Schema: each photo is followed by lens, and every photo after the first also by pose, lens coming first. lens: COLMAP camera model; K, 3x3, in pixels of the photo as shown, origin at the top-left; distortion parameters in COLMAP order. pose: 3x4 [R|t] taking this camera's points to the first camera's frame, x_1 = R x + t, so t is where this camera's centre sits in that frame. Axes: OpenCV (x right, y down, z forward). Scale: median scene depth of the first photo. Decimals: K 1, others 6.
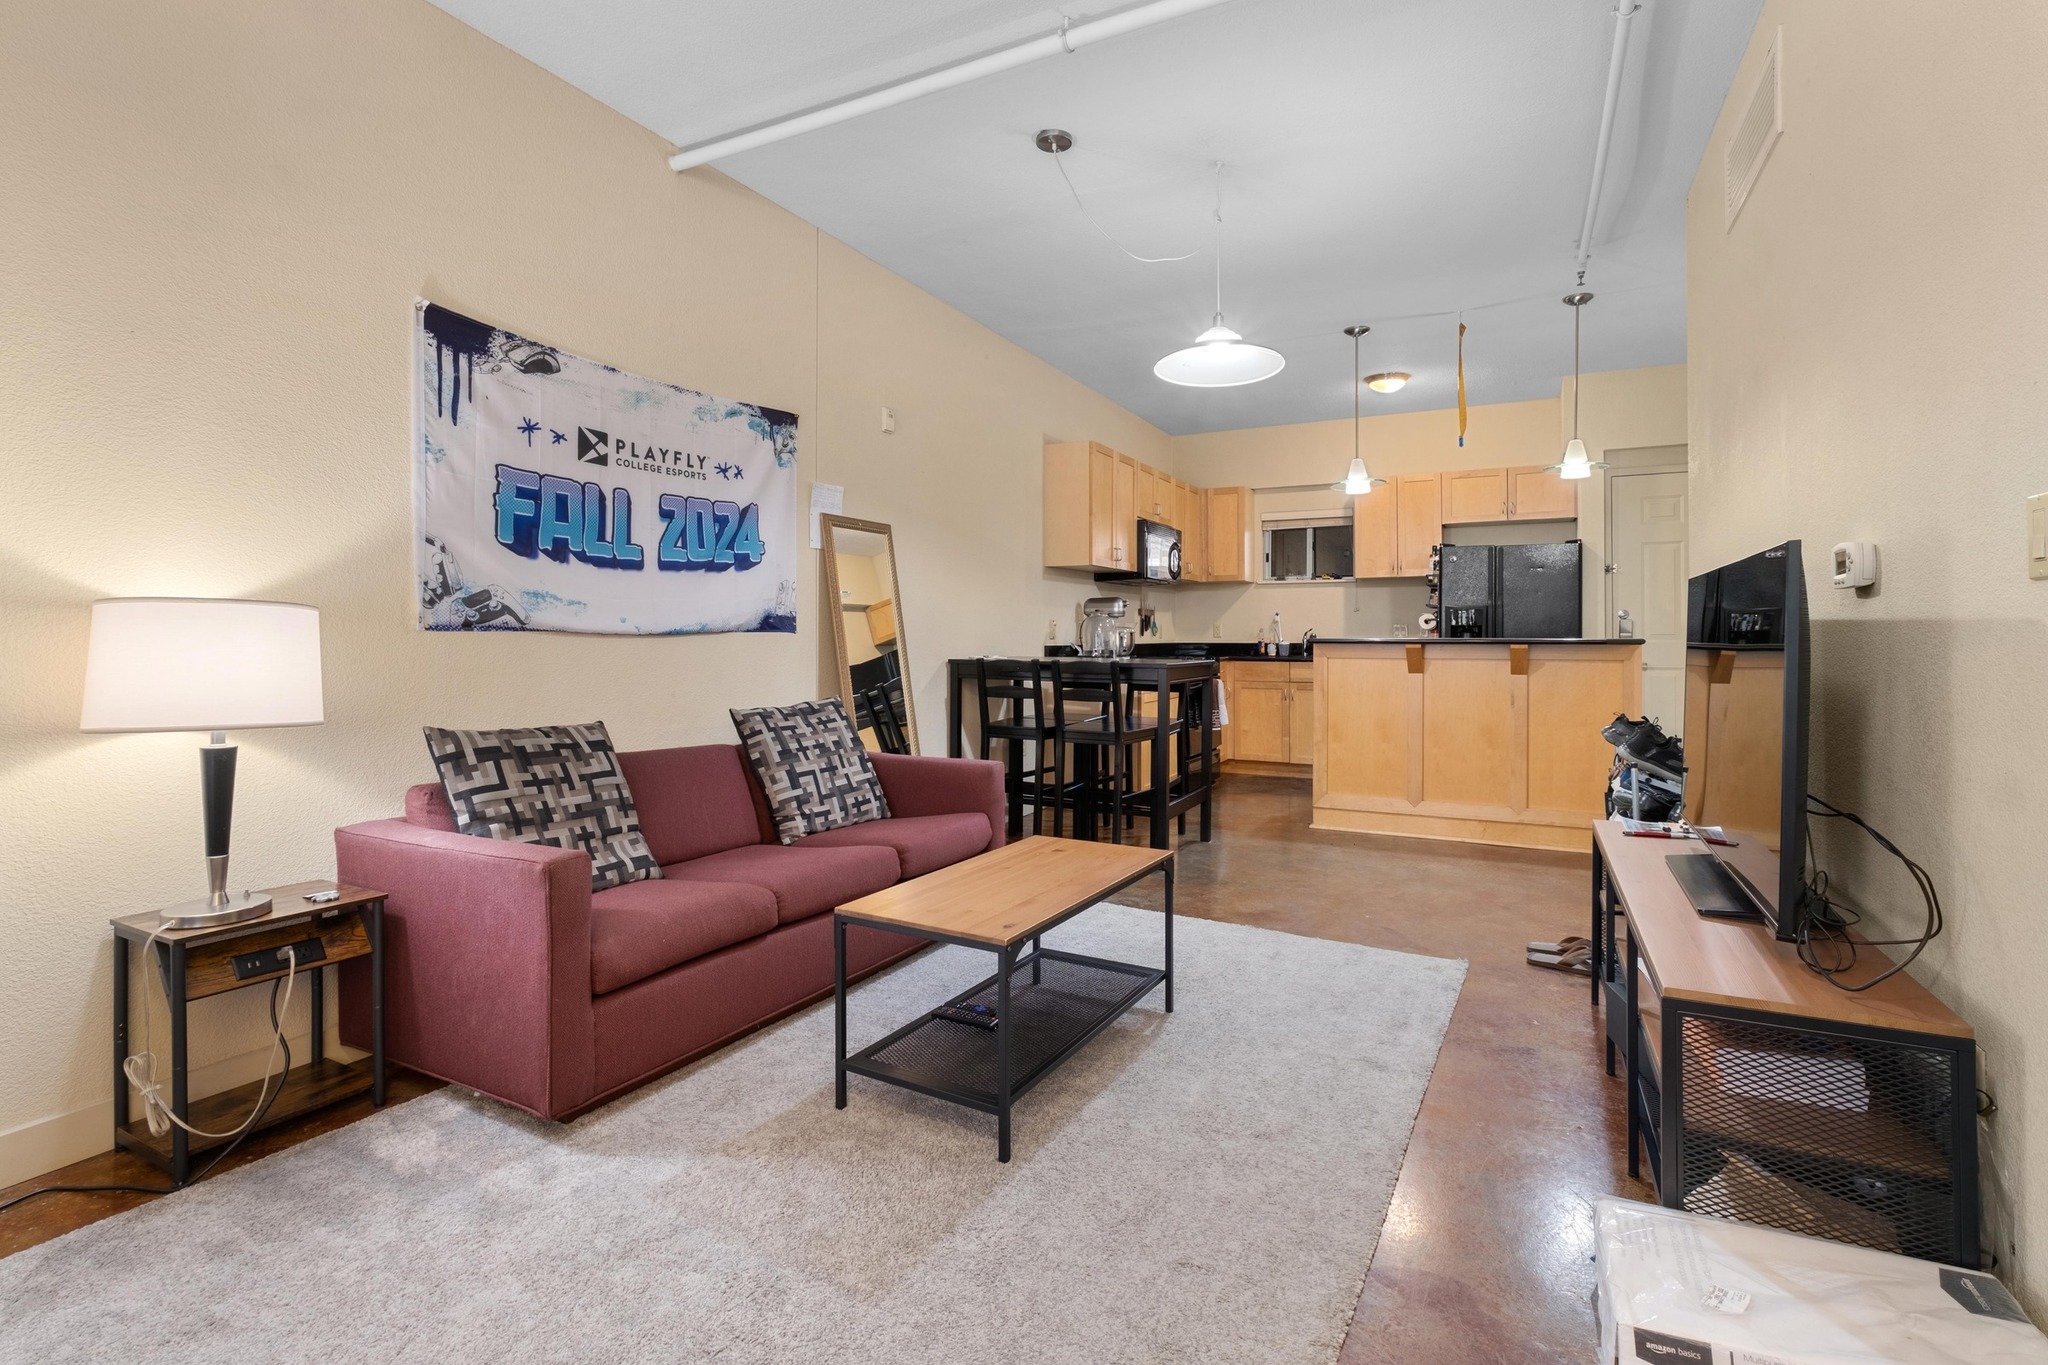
lens RADIAL K [[967.5, 0, 1012.6], [0, 967.5, 627.4], [0, 0, 1]] dist [-0.014560, 0.001251]
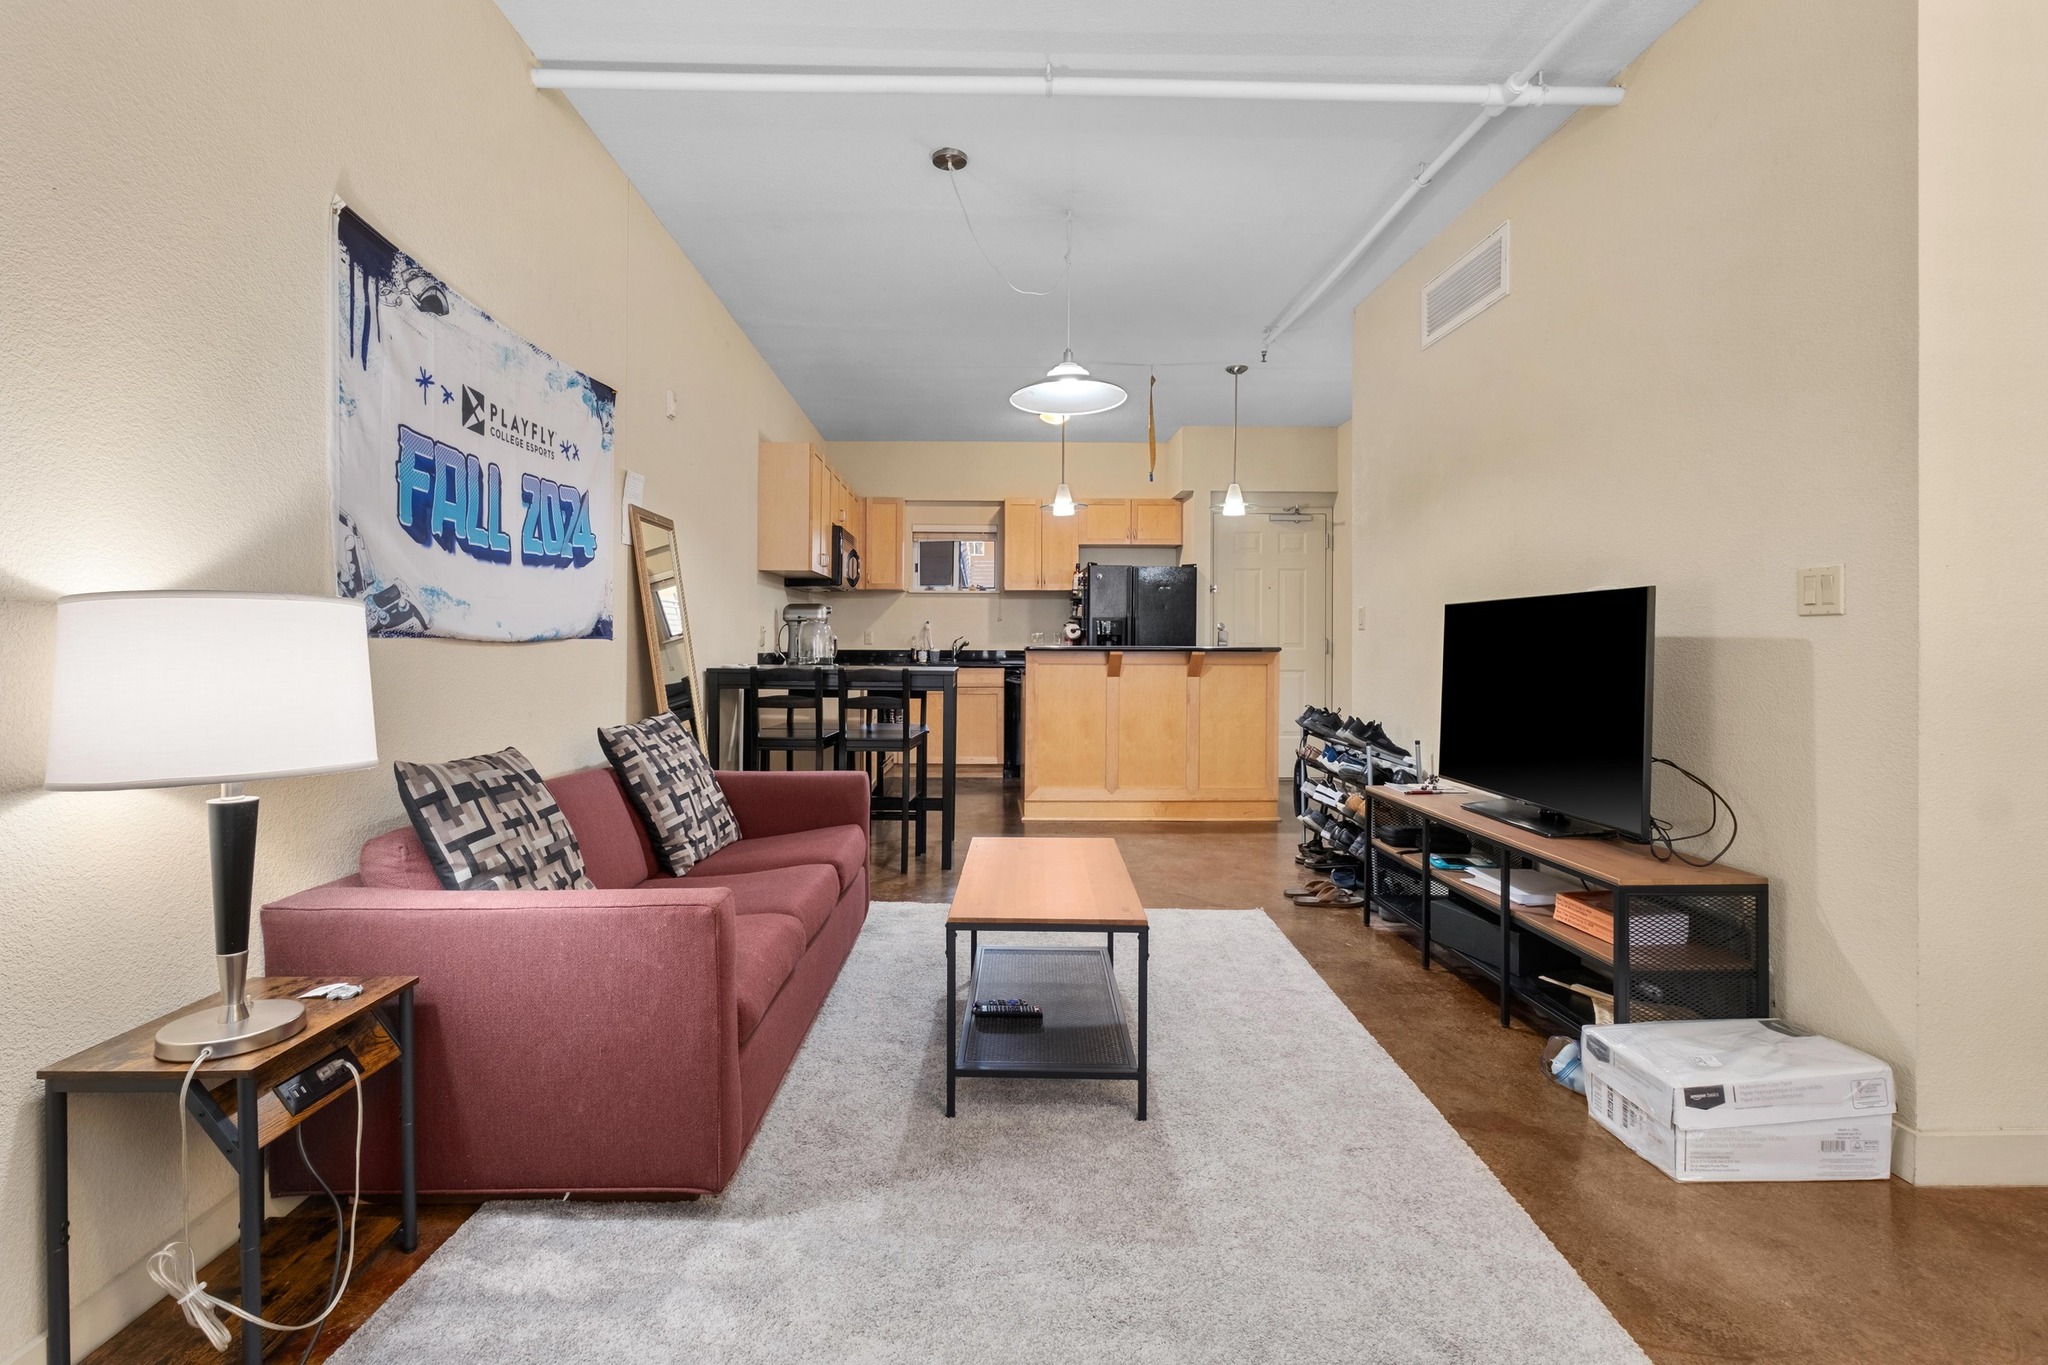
lens RADIAL K [[997.8, 0, 999.5], [0, 997.8, 641.7], [0, 0, 1]] dist [-0.013711, -0.000280]
pose [[0.874590, 0.003321, 0.484852, -0.413378], [-0.007797, 0.999944, 0.007214, -0.002013], [-0.484801, -0.010090, 0.874566, 0.047837]]
